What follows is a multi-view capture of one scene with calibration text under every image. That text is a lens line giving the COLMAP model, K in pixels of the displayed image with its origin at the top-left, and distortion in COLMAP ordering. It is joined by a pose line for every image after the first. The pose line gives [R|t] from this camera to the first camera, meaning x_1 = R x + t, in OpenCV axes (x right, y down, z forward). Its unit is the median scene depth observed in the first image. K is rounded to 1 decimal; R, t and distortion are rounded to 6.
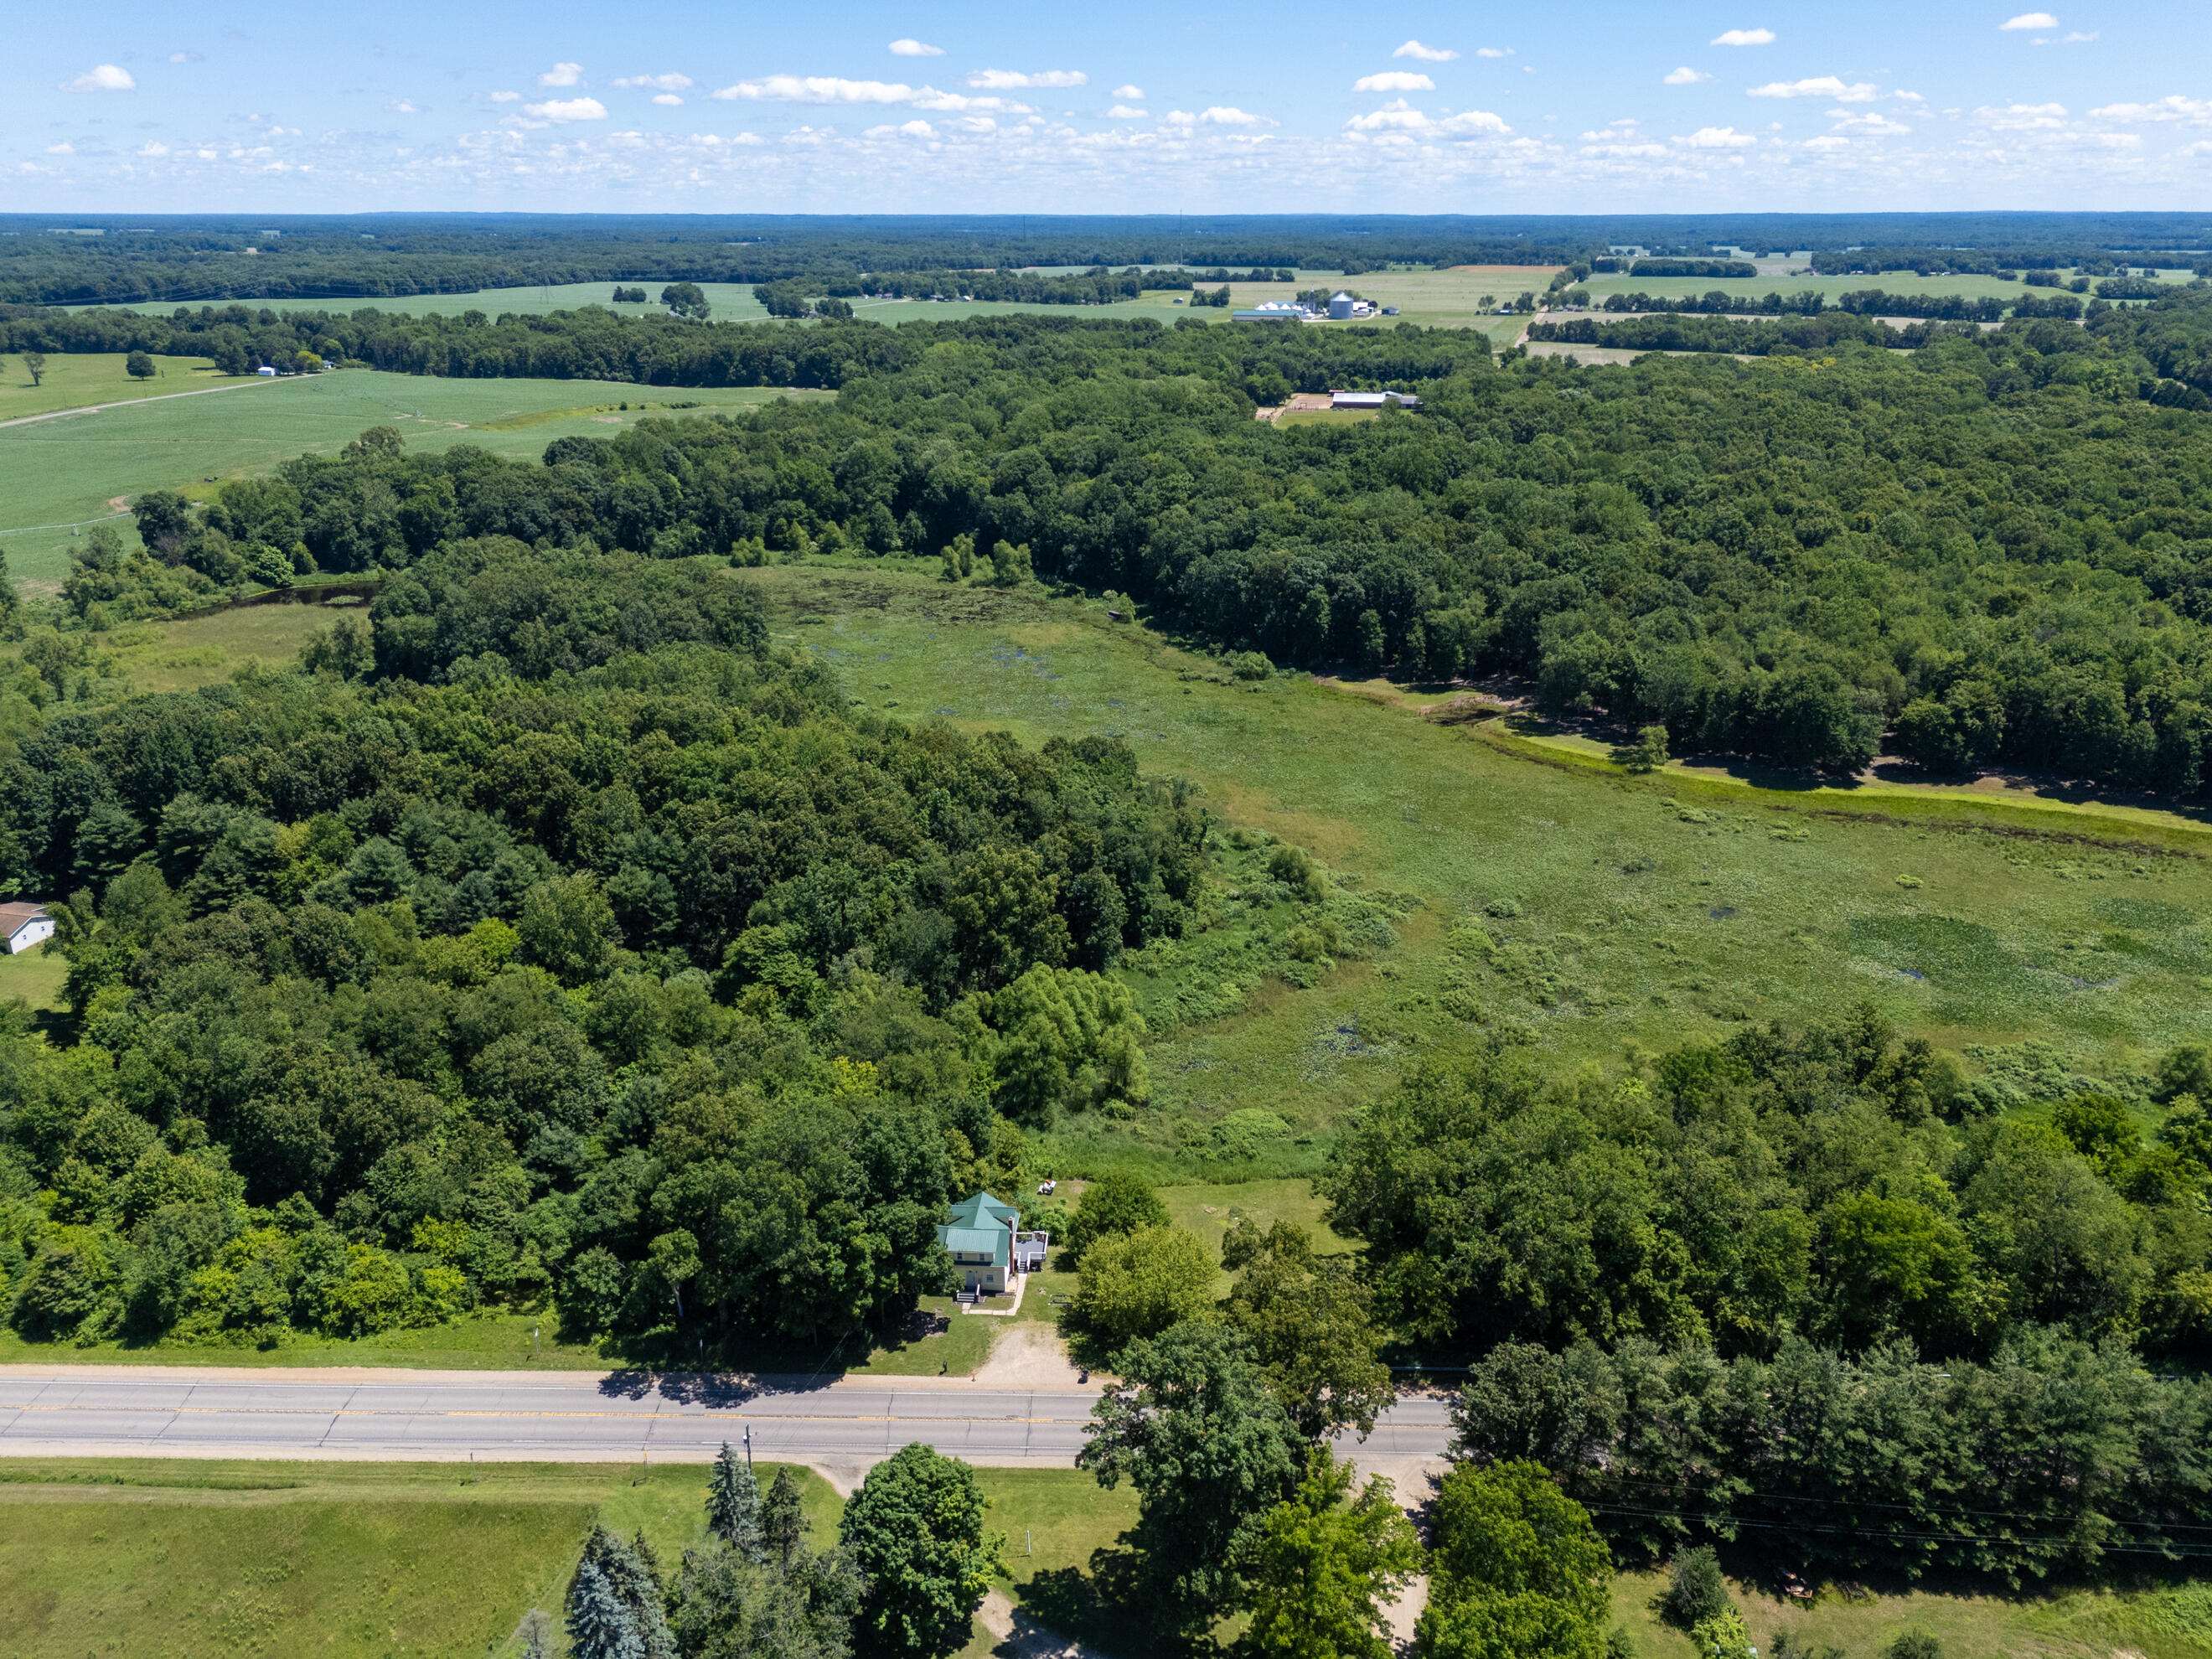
lens RADIAL K [[1633.8, 0, 1106.0], [0, 1633.8, 829.5], [0, 0, 1]] dist [0.080735, -0.070696]
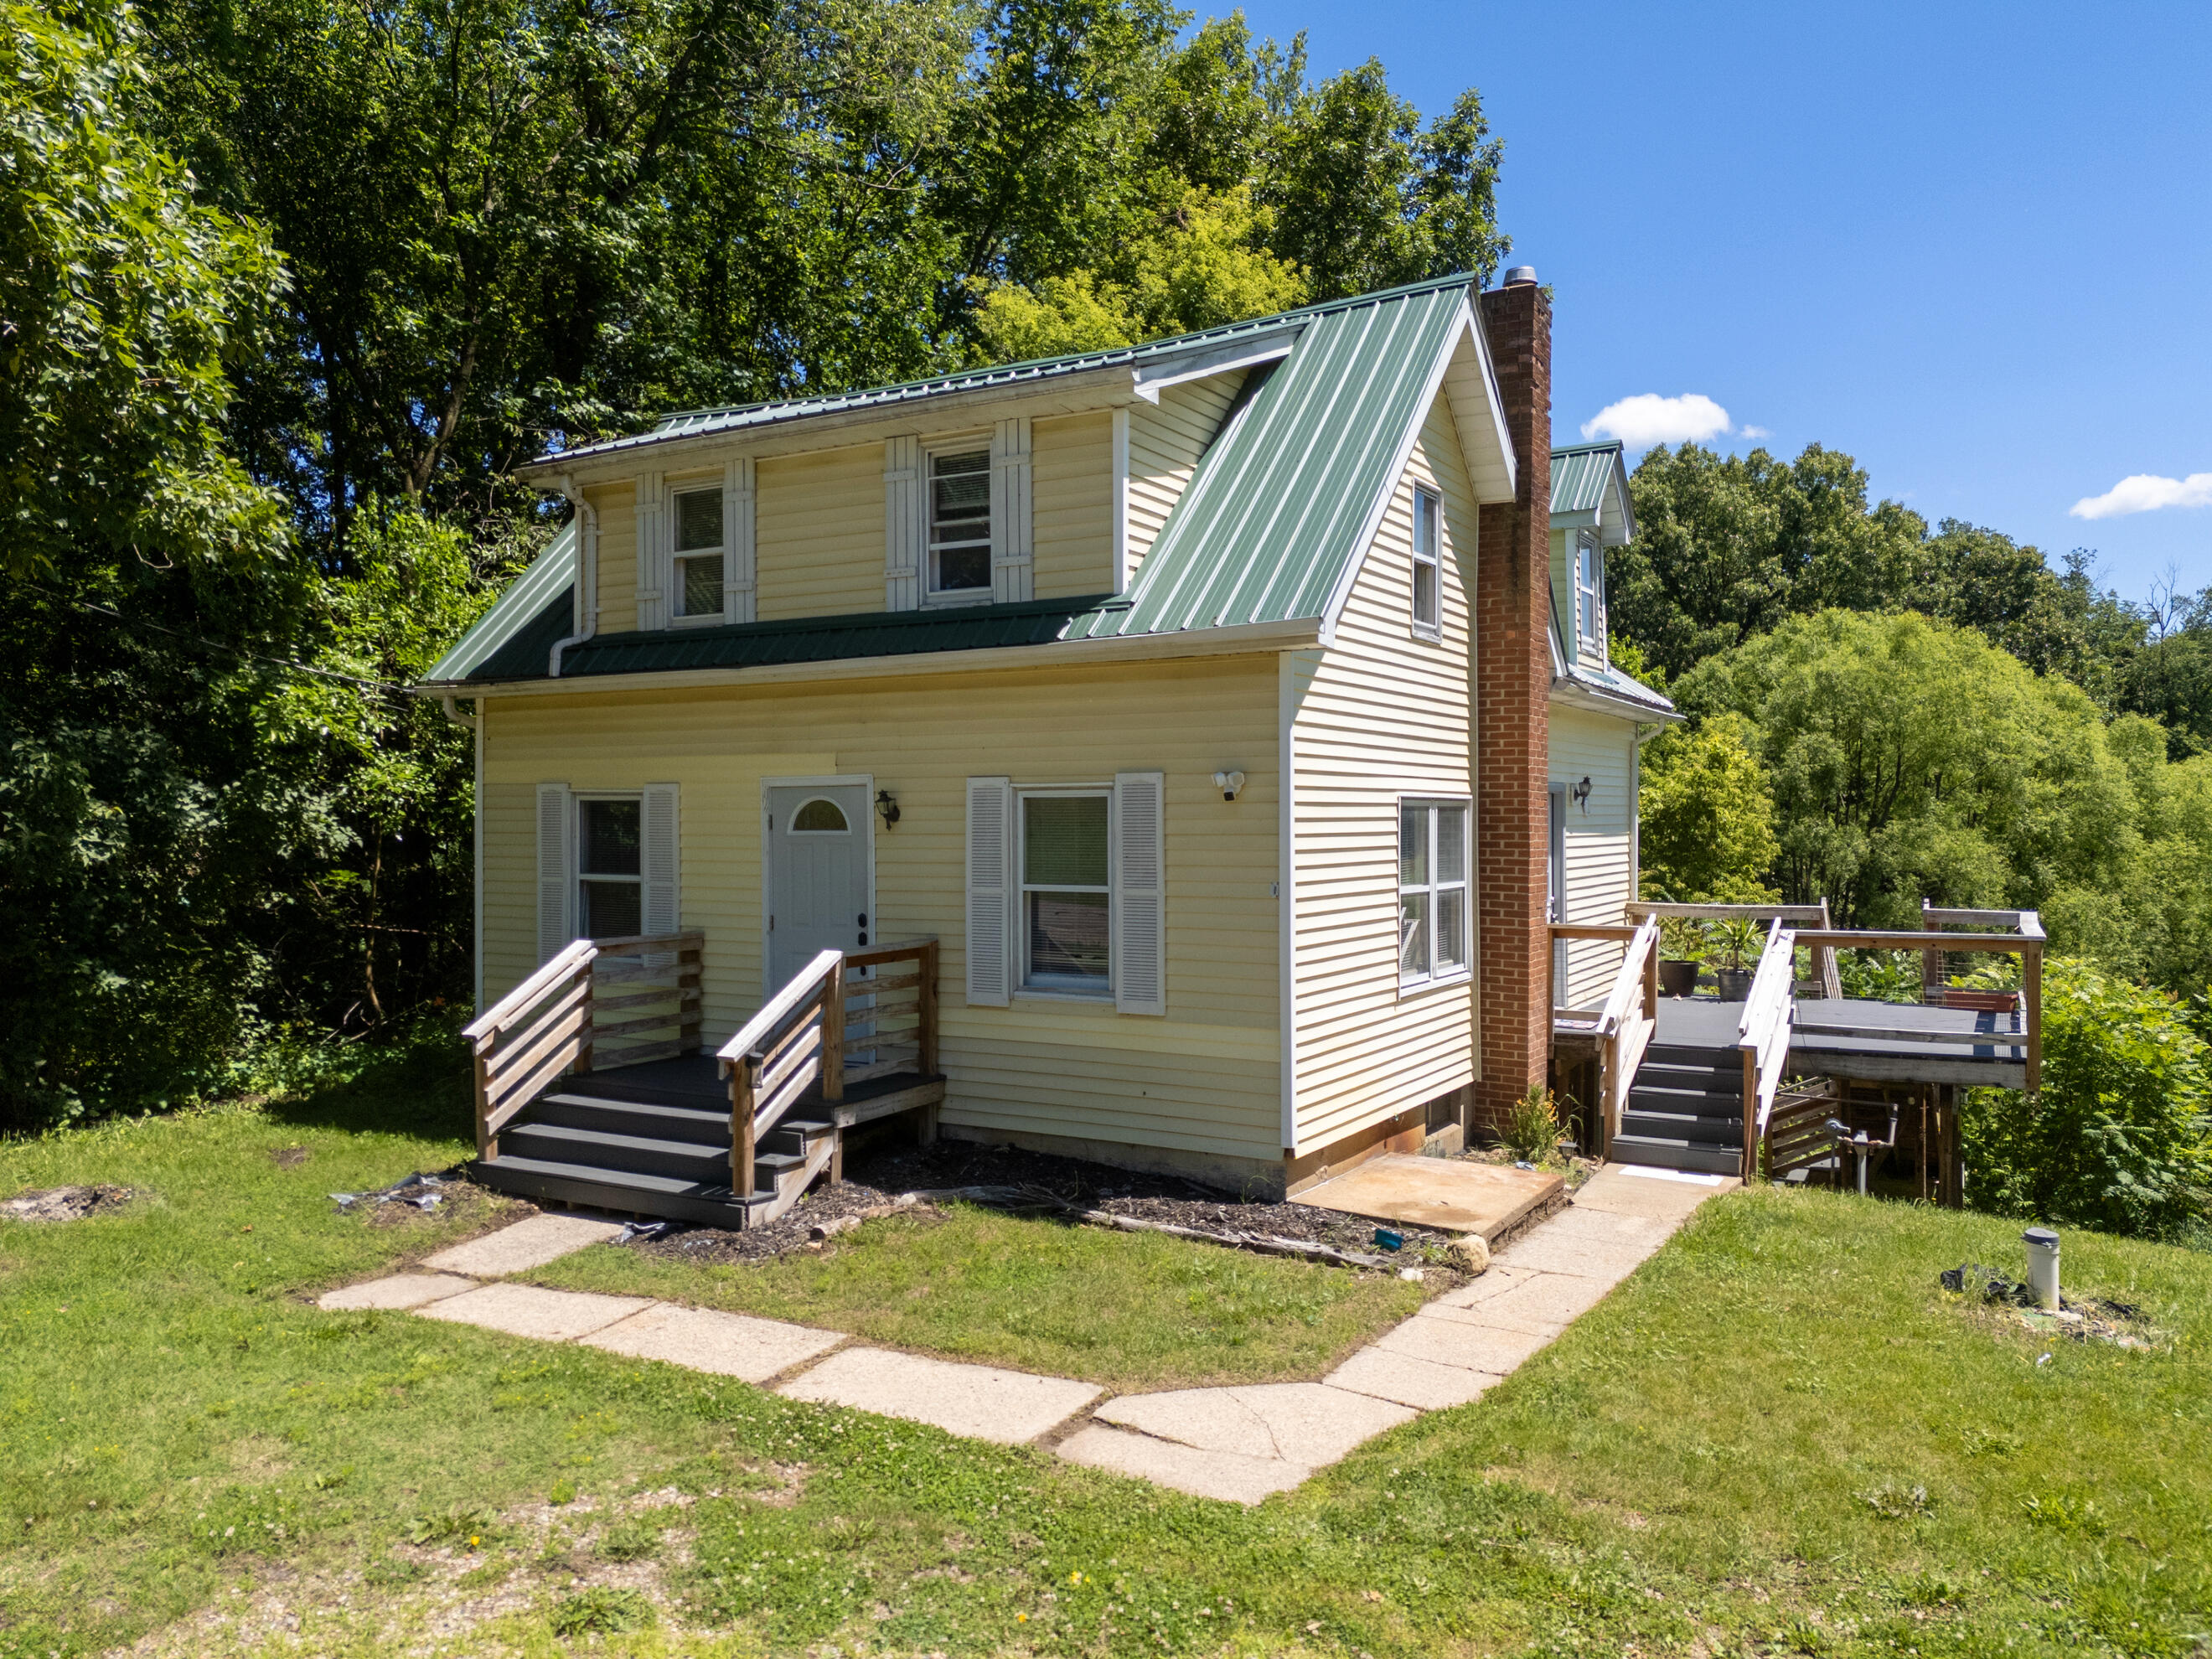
lens RADIAL K [[1633.8, 0, 1106.0], [0, 1633.8, 829.5], [0, 0, 1]] dist [0.080735, -0.070696]
pose [[0.899744, 0.004159, -0.436399, -0.043150], [-0.158373, 0.934901, -0.317615, 0.289903], [0.406668, 0.354886, 0.841830, 0.953403]]
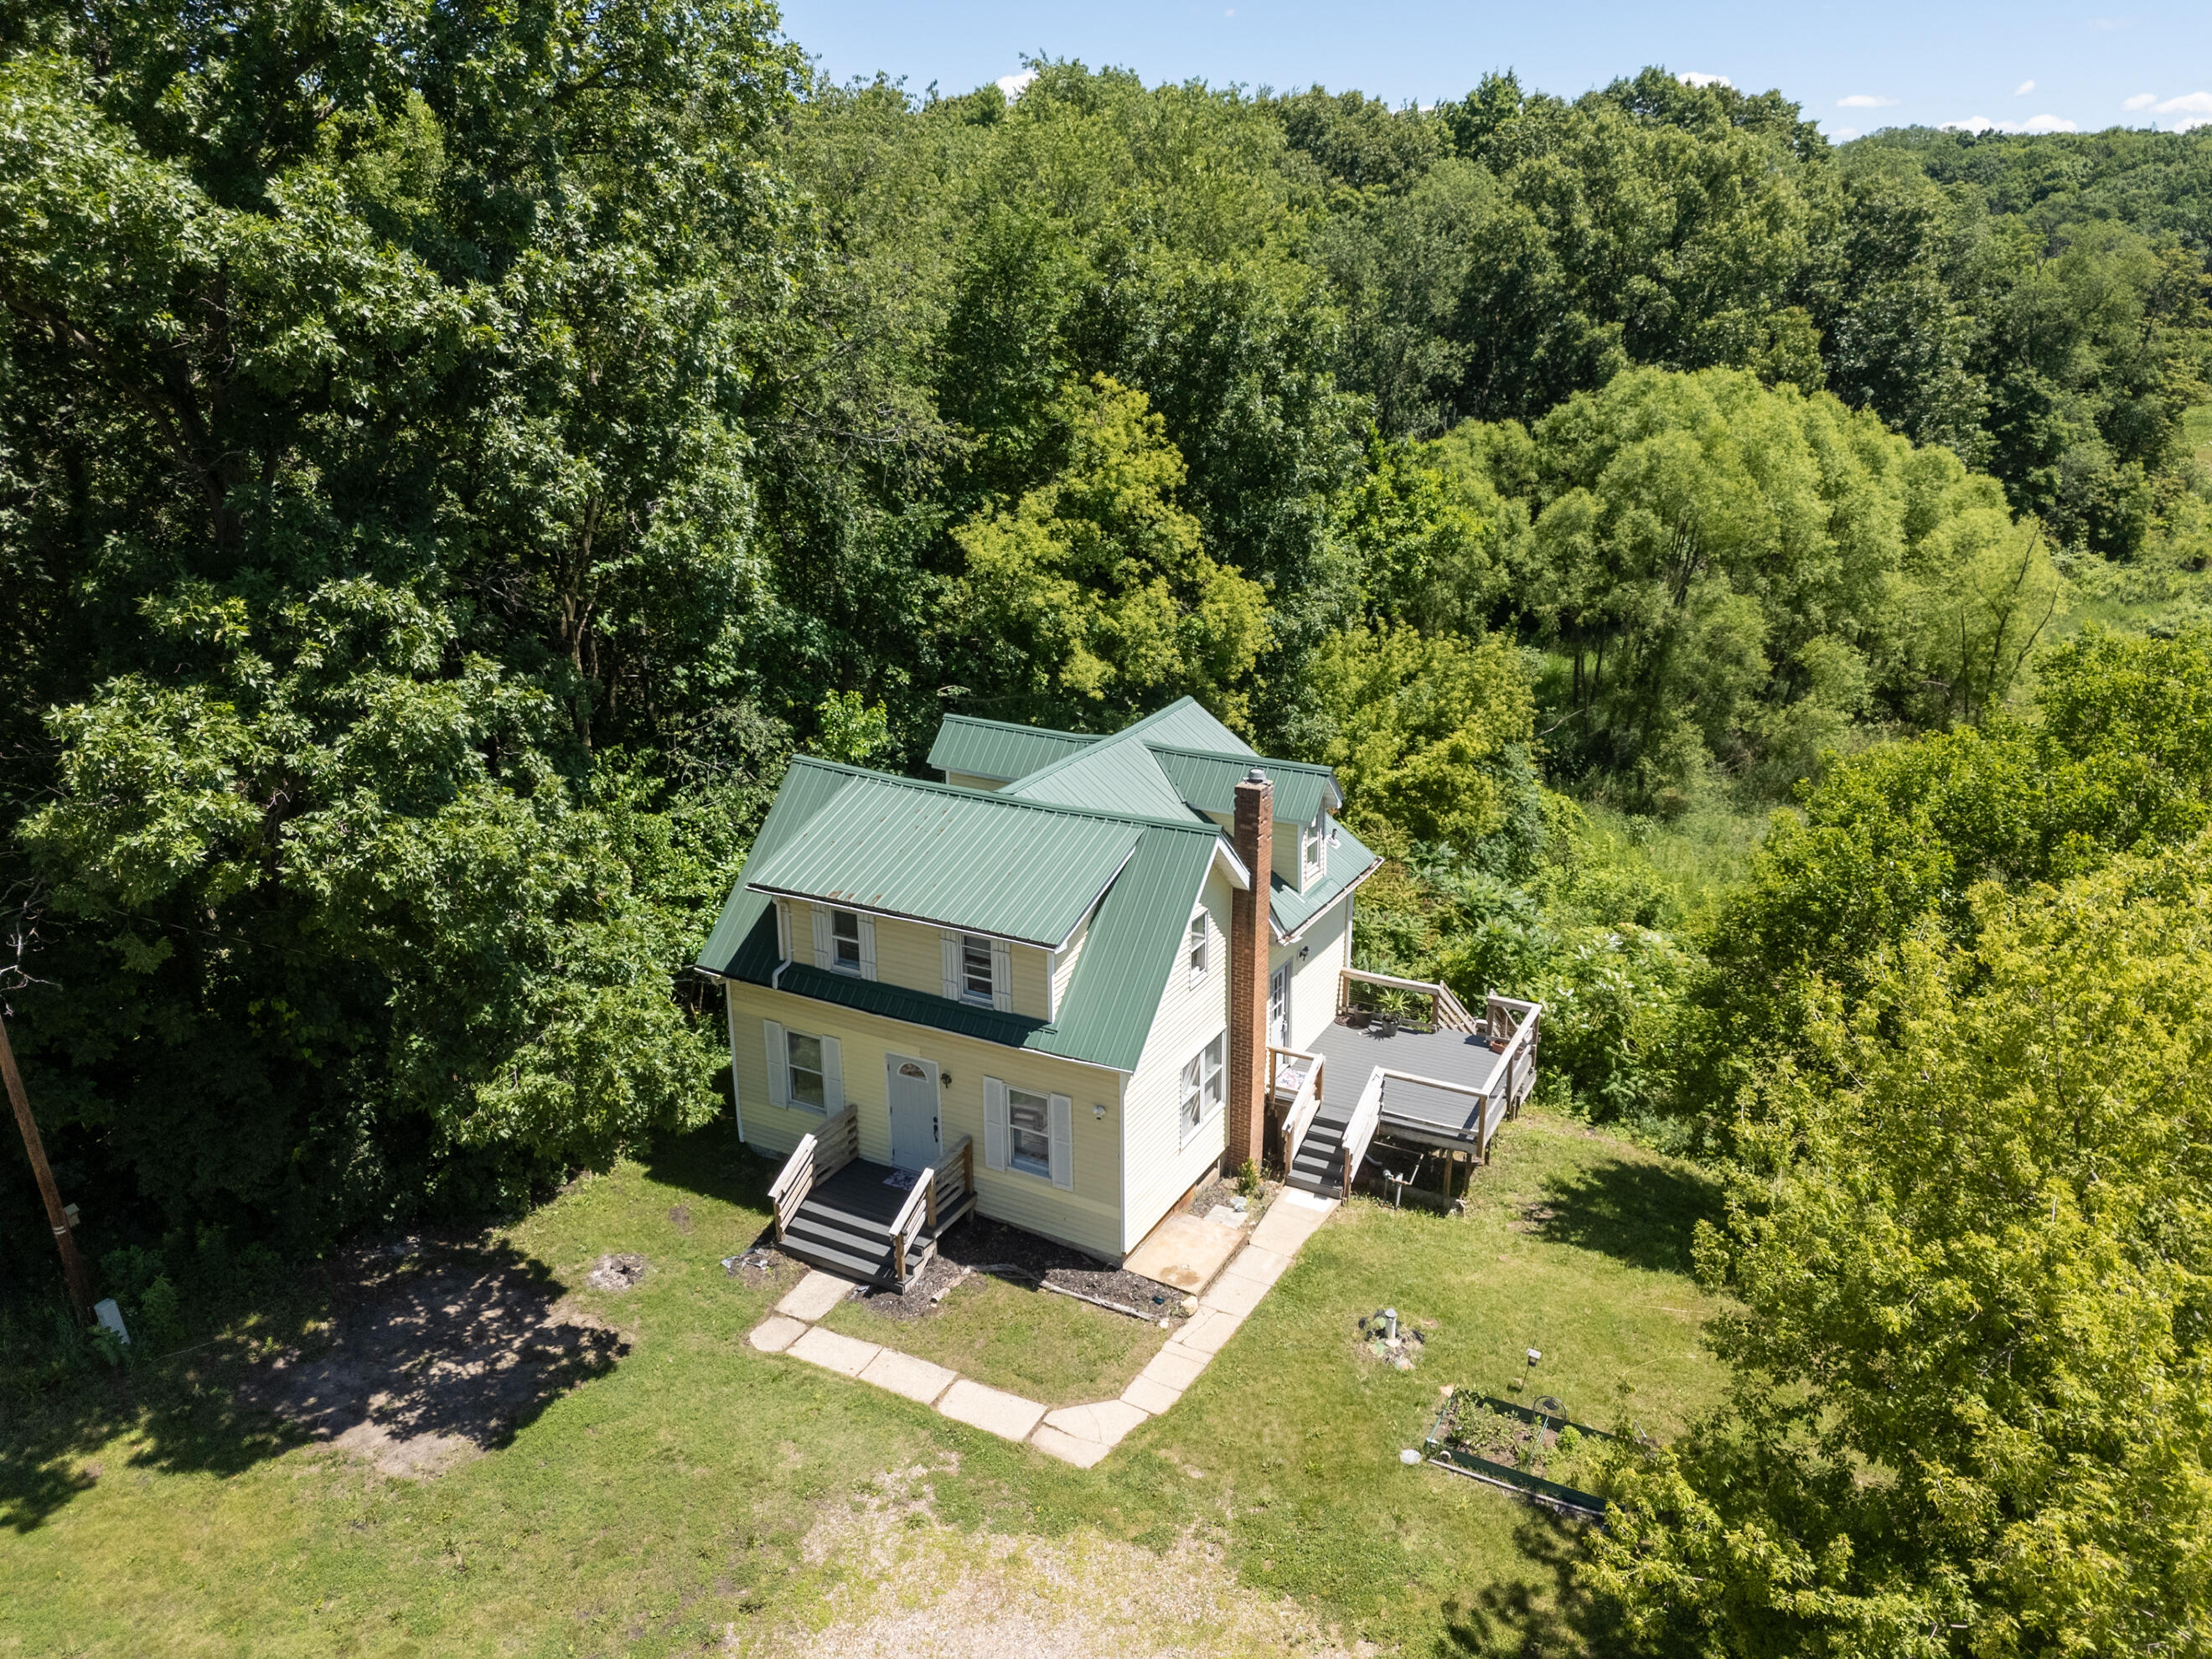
lens RADIAL K [[1633.8, 0, 1106.0], [0, 1633.8, 829.5], [0, 0, 1]] dist [0.080735, -0.070696]
pose [[0.911203, 0.127190, -0.391831, -0.014417], [-0.142914, 0.989673, -0.011095, 0.248614], [0.386373, 0.066108, 0.919970, 0.878965]]
